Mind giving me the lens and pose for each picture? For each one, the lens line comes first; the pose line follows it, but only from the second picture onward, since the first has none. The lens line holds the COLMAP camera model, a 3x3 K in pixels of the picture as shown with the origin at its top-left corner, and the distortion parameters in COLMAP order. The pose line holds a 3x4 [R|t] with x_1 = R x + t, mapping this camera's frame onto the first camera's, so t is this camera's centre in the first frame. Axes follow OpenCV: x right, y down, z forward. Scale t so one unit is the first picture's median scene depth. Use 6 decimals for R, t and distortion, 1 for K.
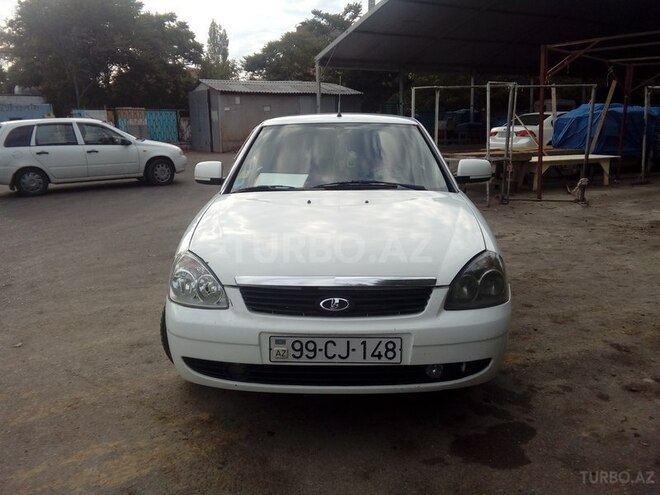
lens RADIAL K [[557.0, 0, 330.0], [0, 557.0, 247.5], [0, 0, 1]] dist [-0.001091, -0.003554]
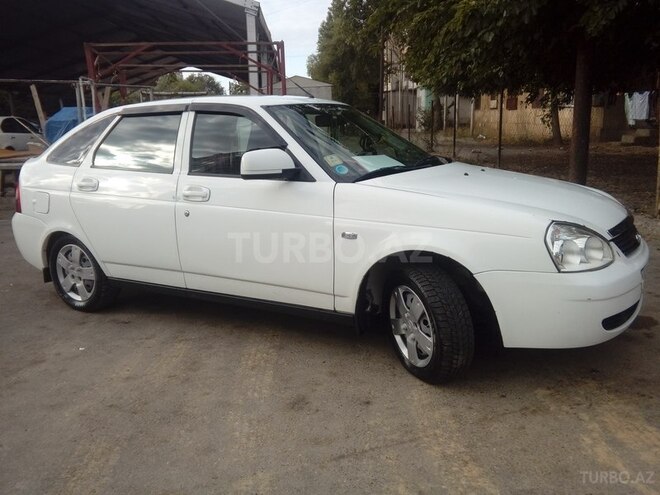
lens RADIAL K [[557.0, 0, 330.0], [0, 557.0, 247.5], [0, 0, 1]] dist [-0.001091, -0.003554]
pose [[0.542712, -0.187351, 0.818757, -1.077333], [0.199459, 0.975667, 0.091045, -0.097019], [-0.815892, 0.113897, 0.566875, 0.661587]]
